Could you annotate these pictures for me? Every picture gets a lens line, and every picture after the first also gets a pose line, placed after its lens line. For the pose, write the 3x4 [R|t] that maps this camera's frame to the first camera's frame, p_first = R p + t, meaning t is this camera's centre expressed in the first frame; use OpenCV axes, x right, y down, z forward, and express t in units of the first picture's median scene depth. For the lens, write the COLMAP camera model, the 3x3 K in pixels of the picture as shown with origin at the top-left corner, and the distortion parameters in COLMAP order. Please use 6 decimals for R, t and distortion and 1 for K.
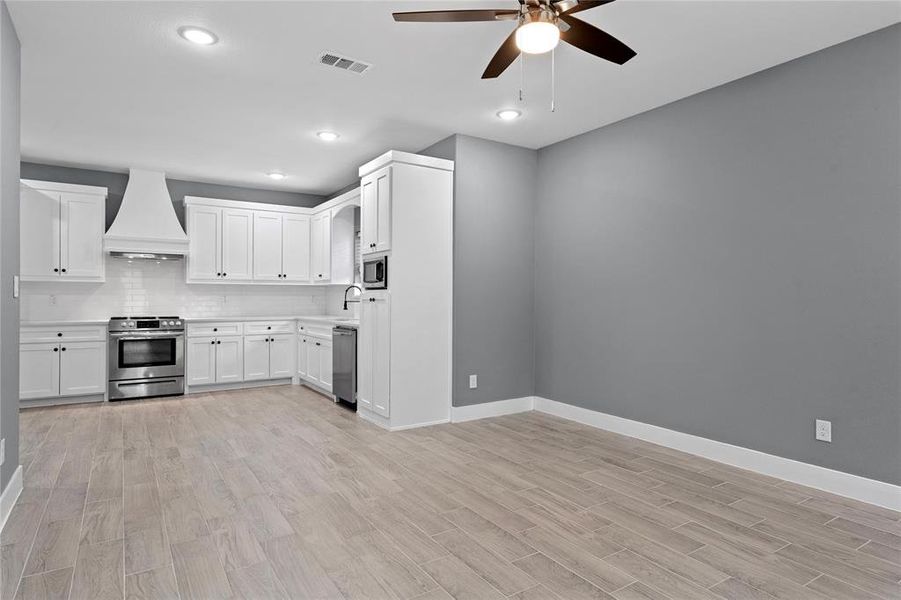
lens RADIAL K [[512.7, 0, 453.5], [0, 512.7, 298.1], [0, 0, 1]] dist [0.001644, 0.002000]
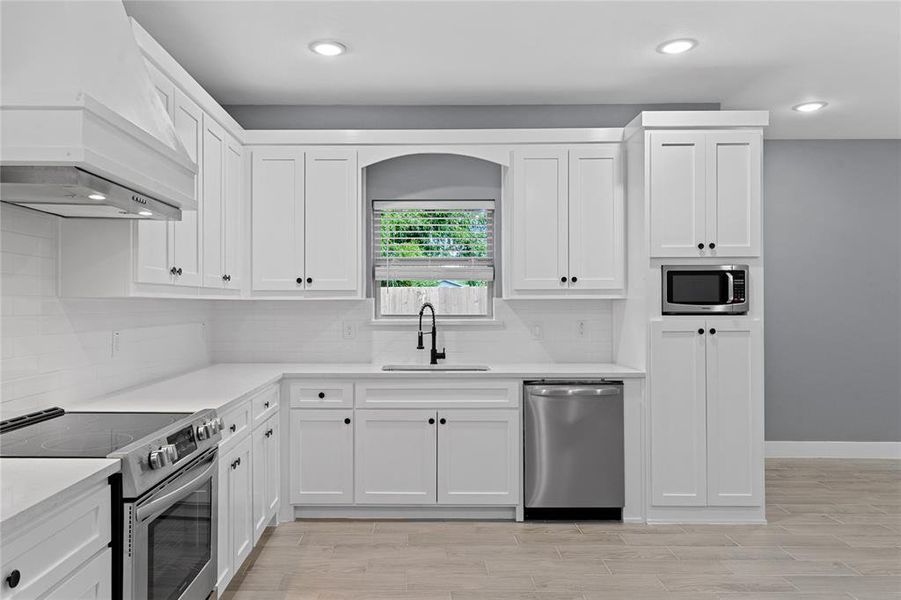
lens RADIAL K [[632.9, 0, 409.5], [0, 632.9, 305.0], [0, 0, 1]] dist [0.002240, 0.001543]
pose [[0.552946, -0.003630, 0.833209, -0.811777], [0.003623, 0.999992, 0.001952, -0.025938], [-0.833209, 0.001940, 0.552954, 0.694382]]
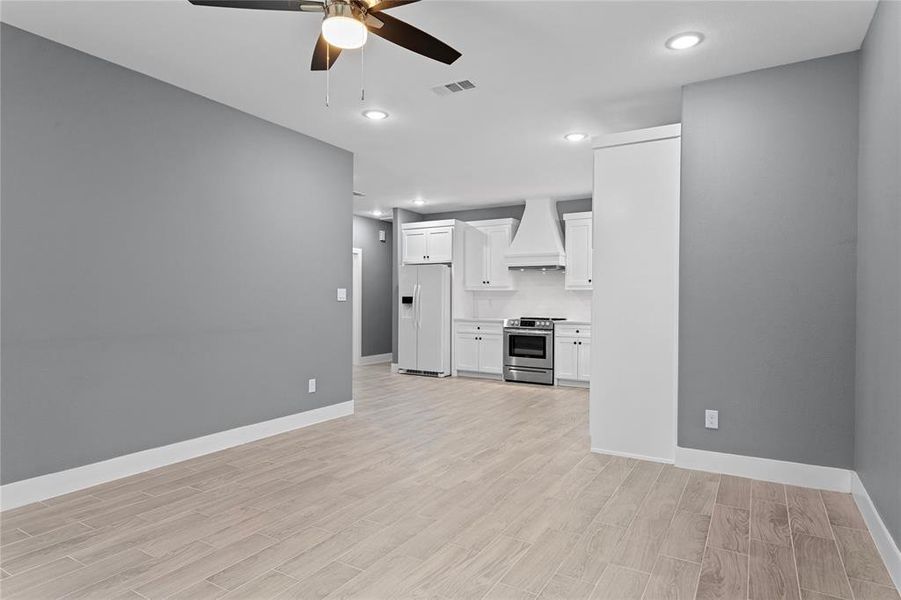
lens RADIAL K [[512.2, 0, 451.2], [0, 512.2, 303.0], [0, 0, 1]] dist [0.004483, 0.000333]
pose [[0.439135, 0.004123, -0.898412, 0.431210], [-0.004971, 0.999985, 0.002159, -0.000219], [0.898407, 0.003517, 0.439149, 0.289803]]
